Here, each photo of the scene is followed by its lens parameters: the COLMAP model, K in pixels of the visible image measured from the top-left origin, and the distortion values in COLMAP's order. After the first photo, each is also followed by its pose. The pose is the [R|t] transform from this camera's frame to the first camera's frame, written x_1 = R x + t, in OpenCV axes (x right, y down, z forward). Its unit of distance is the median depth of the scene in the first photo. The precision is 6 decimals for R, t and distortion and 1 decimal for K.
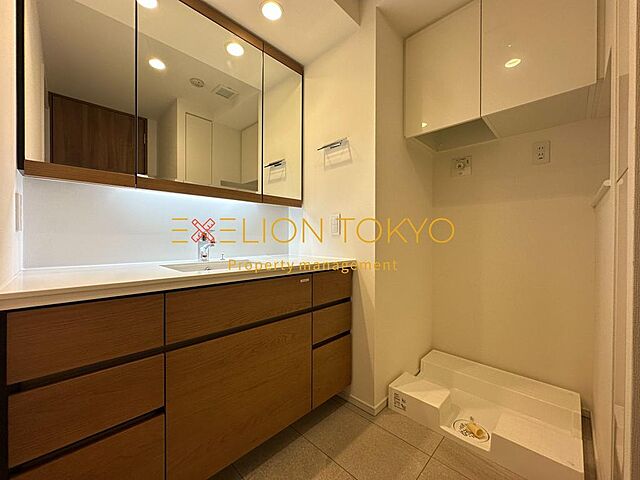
lens RADIAL K [[256.9, 0, 316.1], [0, 256.9, 240.1], [0, 0, 1]] dist [-0.002628, 0.000143]
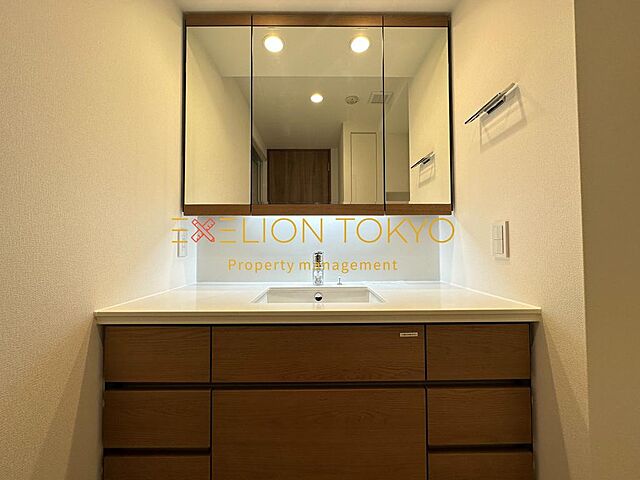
lens RADIAL K [[256.9, 0, 323.2], [0, 256.9, 241.4], [0, 0, 1]] dist [-0.002628, 0.000143]
pose [[0.706715, -0.028831, -0.706911, 0.201532], [0.004731, 0.999340, -0.036028, -0.038593], [0.707482, 0.022118, 0.706385, 0.312640]]
